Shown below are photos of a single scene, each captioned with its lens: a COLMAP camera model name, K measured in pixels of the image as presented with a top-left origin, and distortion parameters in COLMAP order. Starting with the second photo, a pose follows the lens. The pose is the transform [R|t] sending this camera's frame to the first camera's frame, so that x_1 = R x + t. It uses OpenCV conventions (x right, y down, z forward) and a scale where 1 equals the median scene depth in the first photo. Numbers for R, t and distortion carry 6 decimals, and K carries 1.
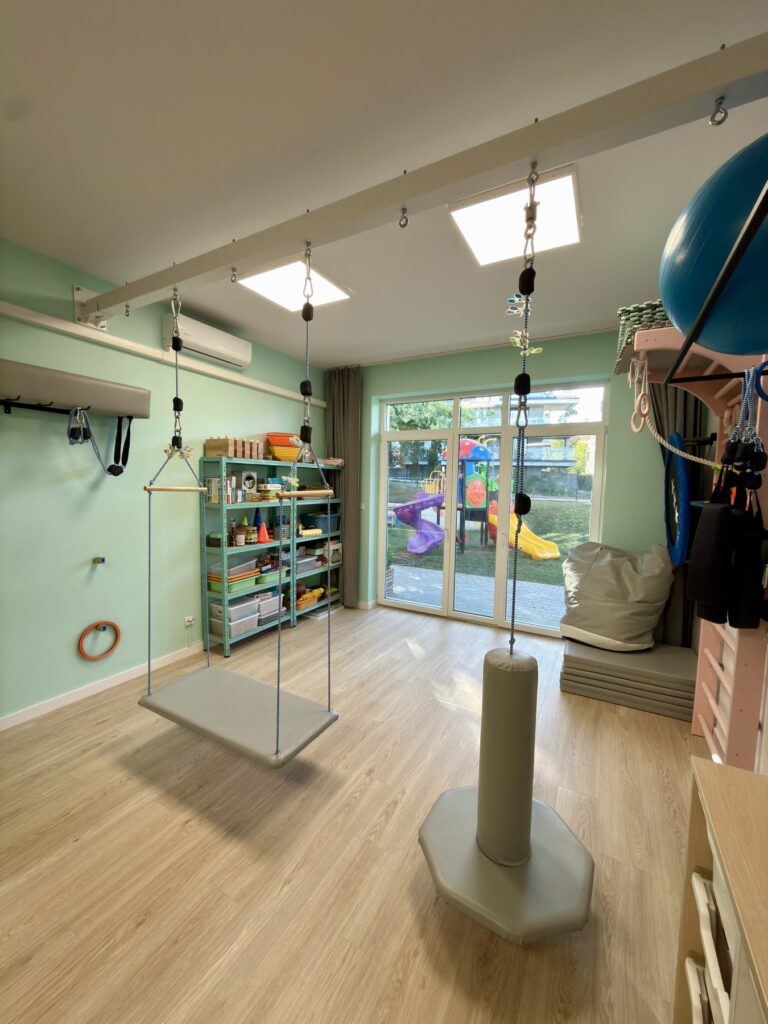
lens RADIAL K [[407.9, 0, 384.0], [0, 407.9, 512.0], [0, 0, 1]] dist [-0.000033, -0.000275]
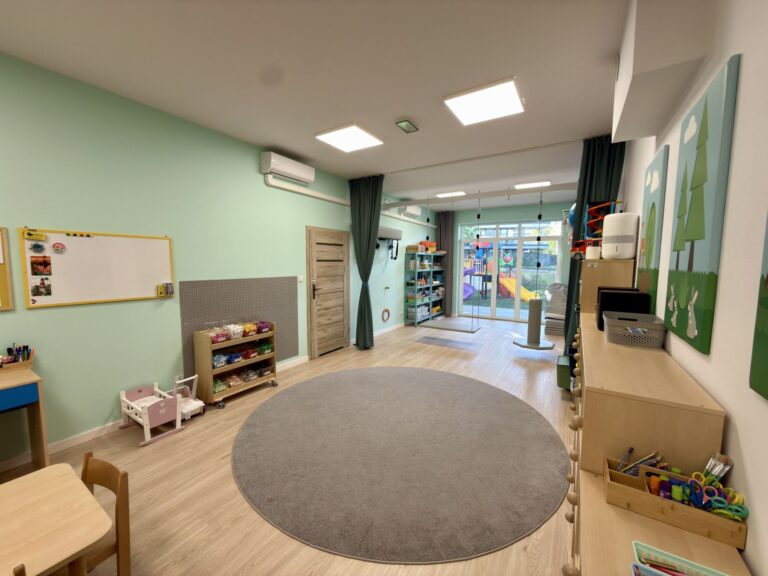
lens RADIAL K [[305.9, 0, 386.1], [0, 305.9, 289.0], [0, 0, 1]] dist [-0.000033, -0.000275]
pose [[0.998717, -0.012710, -0.049028, -0.442451], [0.013313, 0.999839, 0.011993, 0.073943], [0.048868, -0.012631, 0.998725, -0.926613]]
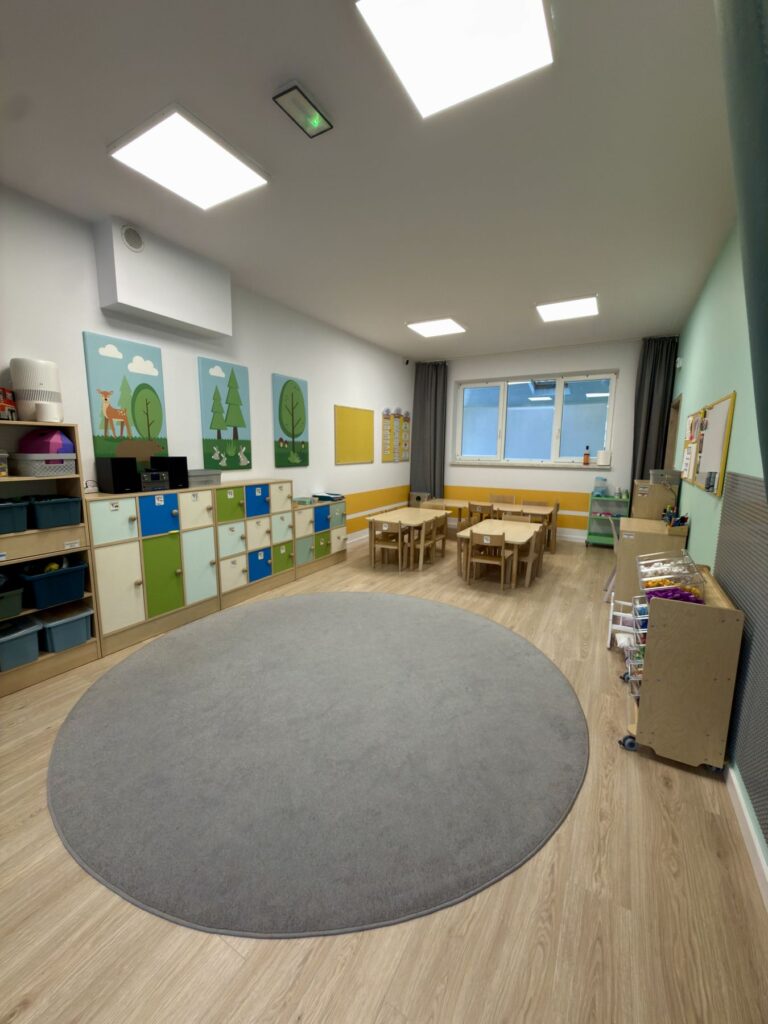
lens RADIAL K [[407.9, 0, 384.0], [0, 407.9, 512.0], [0, 0, 1]] dist [-0.000033, -0.000275]
pose [[-0.999381, -0.034764, 0.005383, -0.527223], [-0.032566, 0.972152, 0.232079, -0.009256], [-0.013301, 0.231760, -0.972682, 0.428607]]
